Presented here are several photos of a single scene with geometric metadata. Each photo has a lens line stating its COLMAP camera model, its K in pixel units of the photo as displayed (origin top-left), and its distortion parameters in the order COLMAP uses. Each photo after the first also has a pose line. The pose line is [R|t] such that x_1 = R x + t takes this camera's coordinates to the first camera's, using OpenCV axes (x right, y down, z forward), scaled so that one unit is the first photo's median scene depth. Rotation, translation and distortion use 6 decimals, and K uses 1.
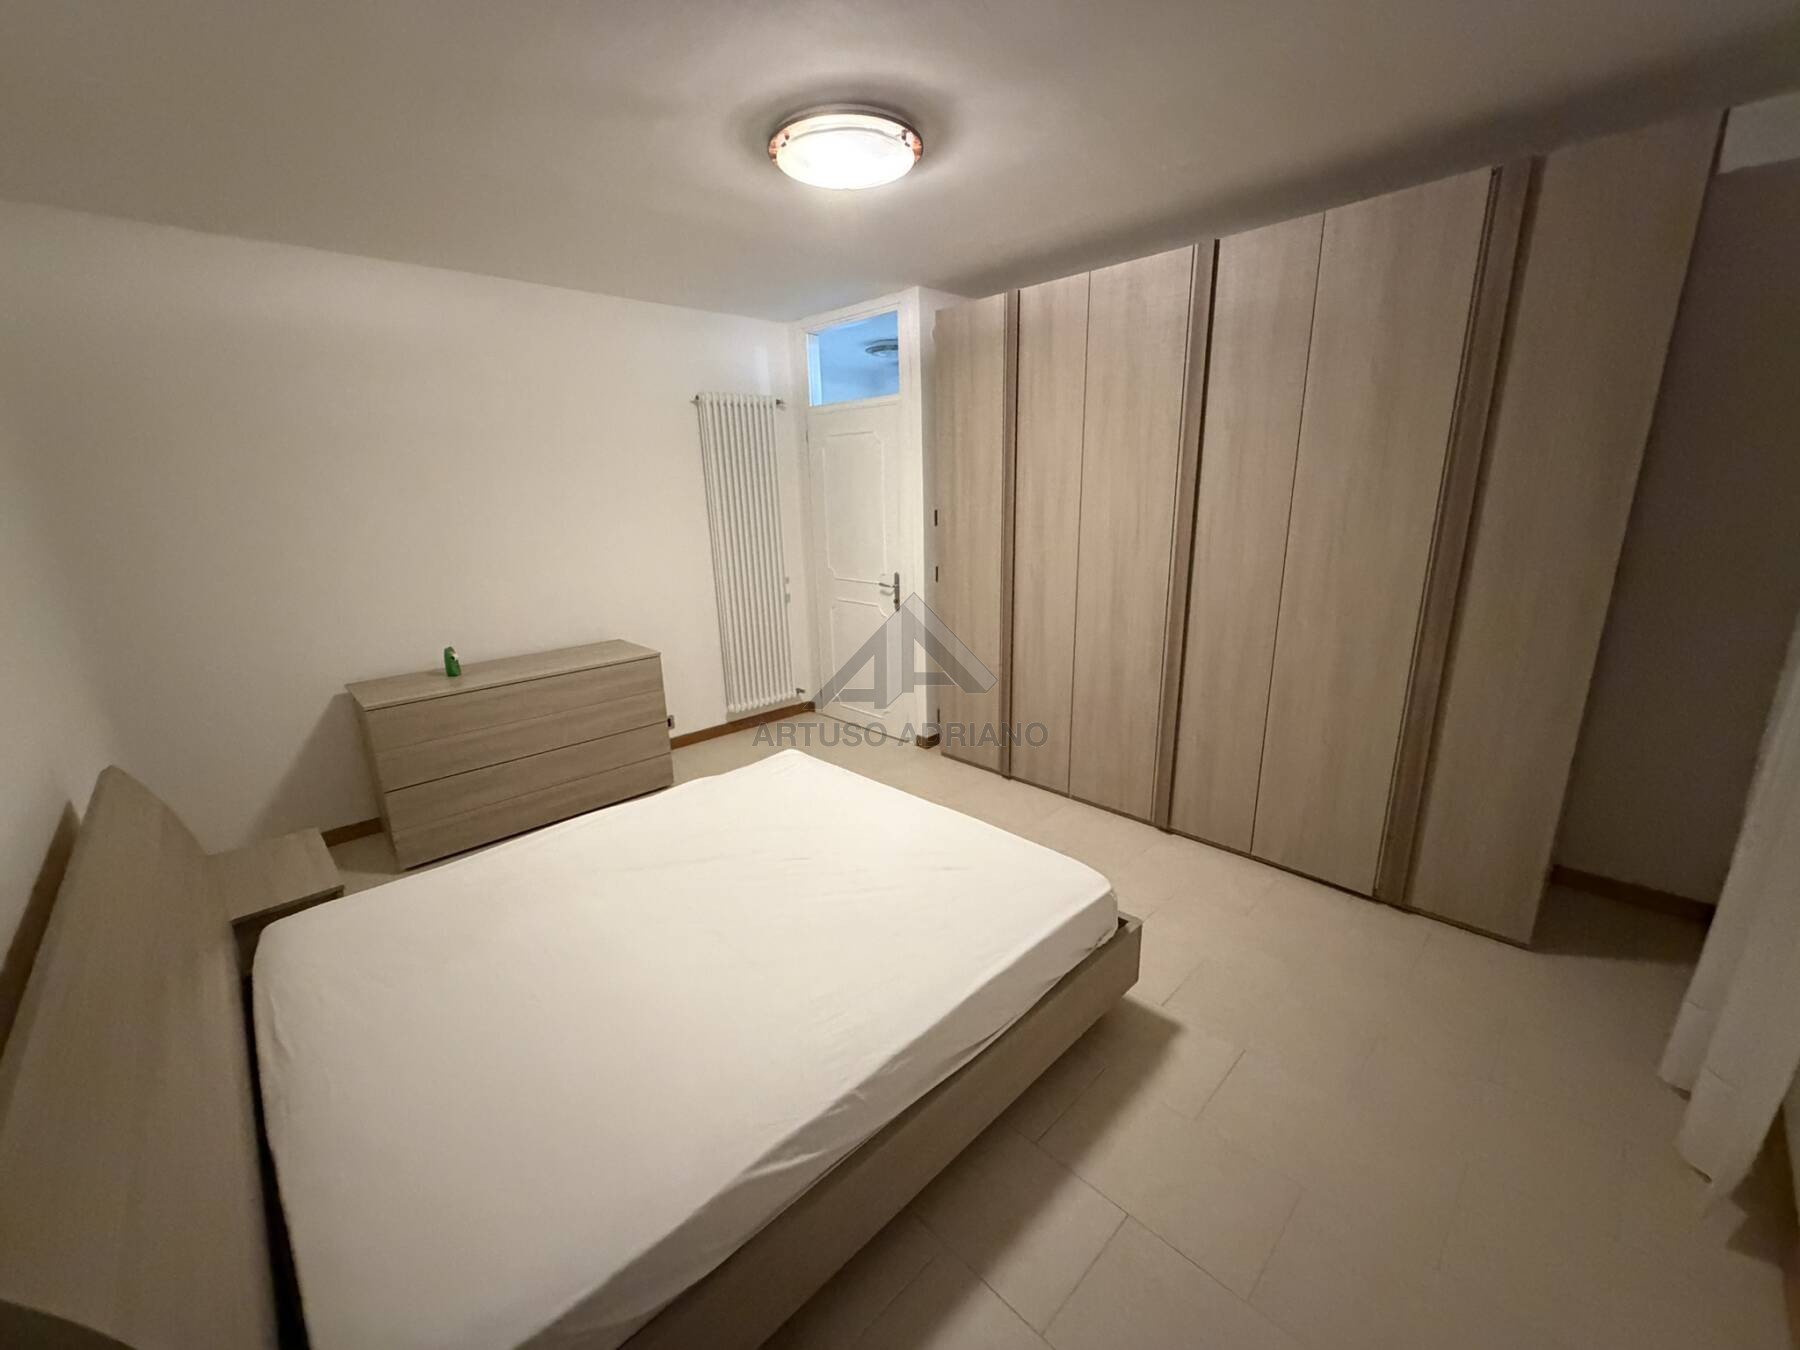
lens RADIAL K [[715.7, 0, 890.8], [0, 715.7, 674.1], [0, 0, 1]] dist [-0.000731, -0.000079]
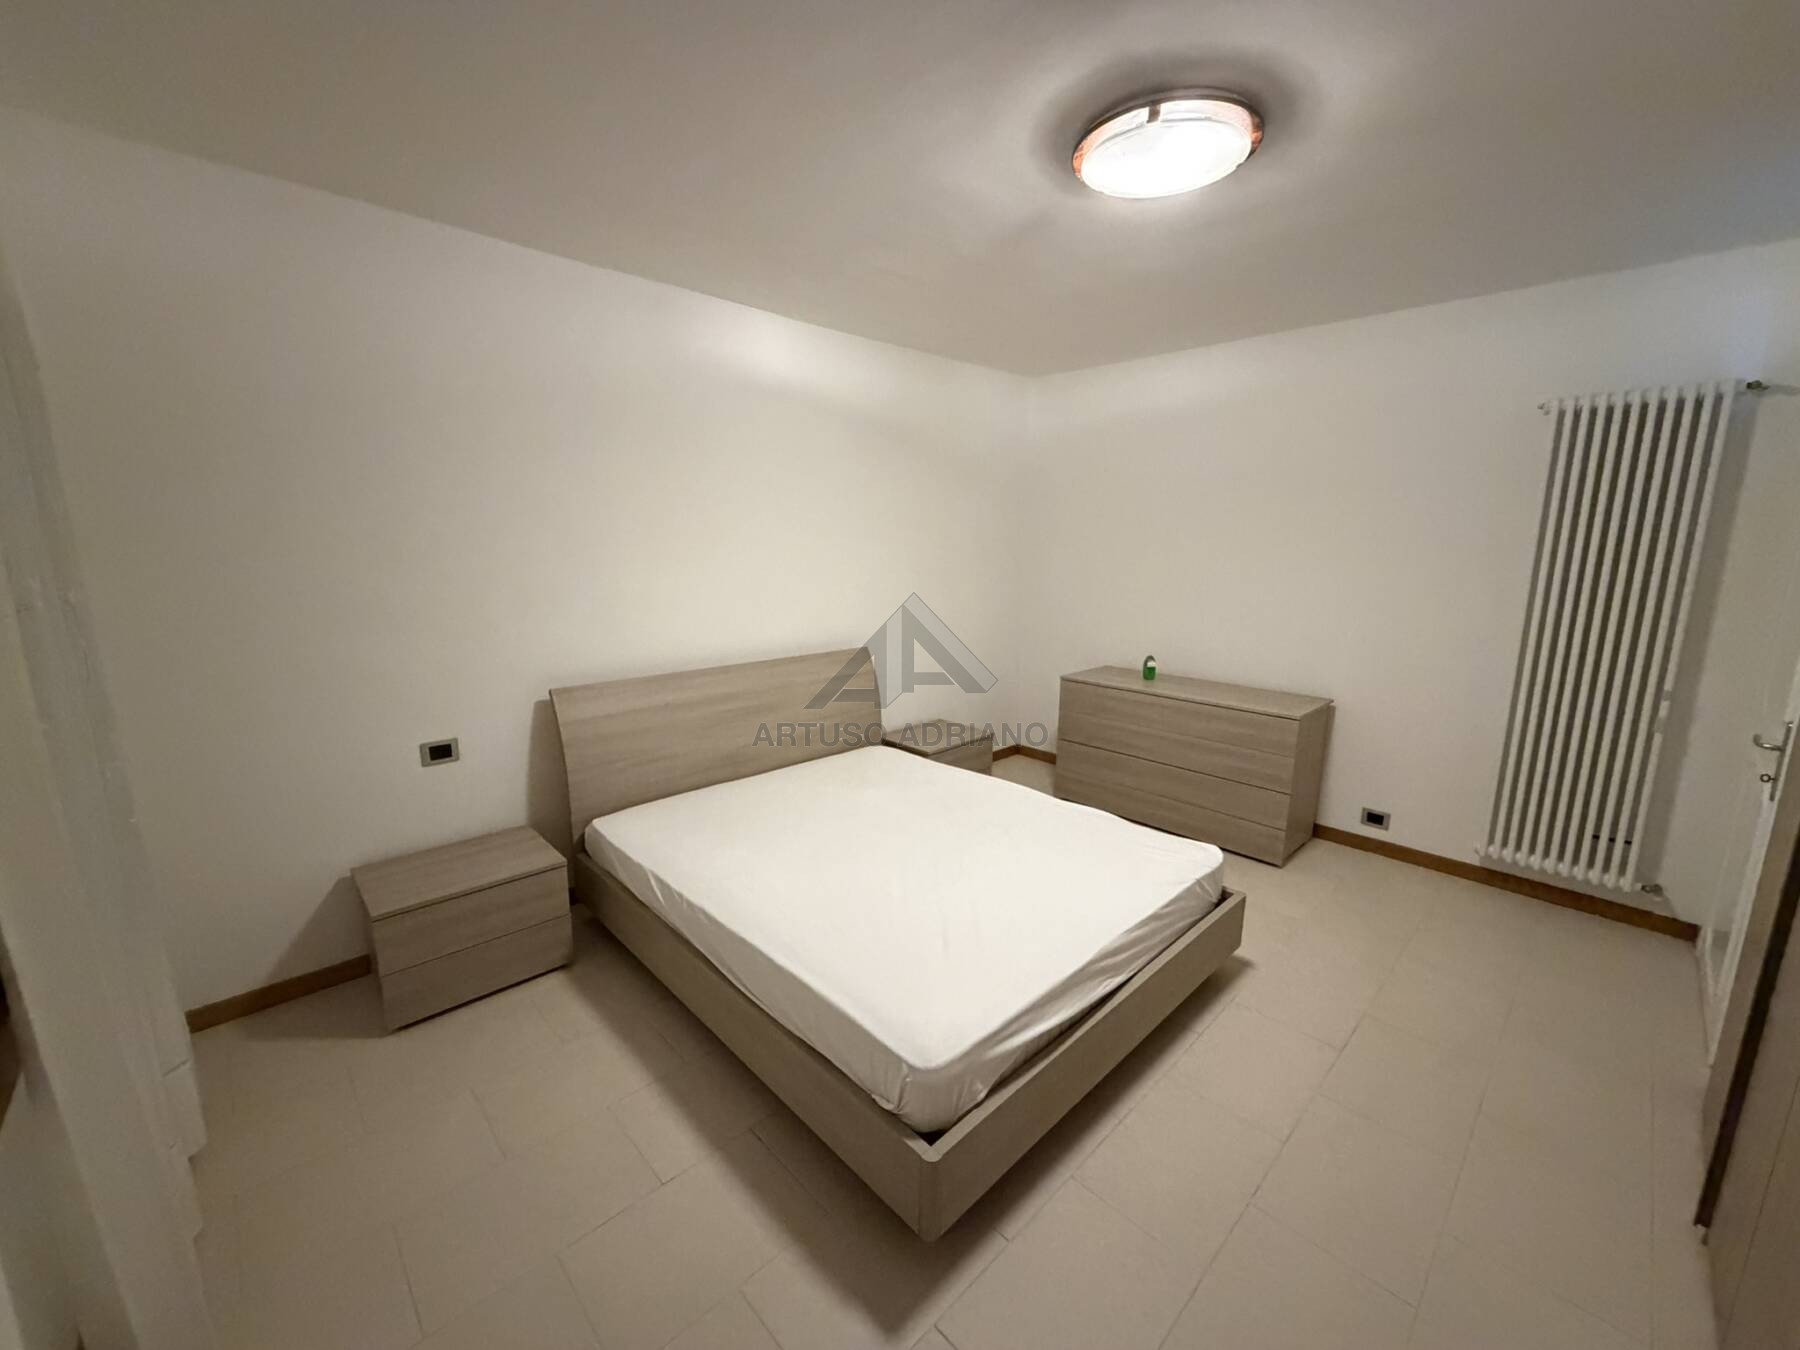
lens RADIAL K [[715.7, 0, 890.8], [0, 715.7, 674.1], [0, 0, 1]] dist [-0.000731, -0.000079]
pose [[-0.001233, 0.217450, -0.976071, 0.575474], [-0.262396, 0.941800, 0.210147, -0.145503], [0.964959, 0.256376, 0.055897, 0.497692]]
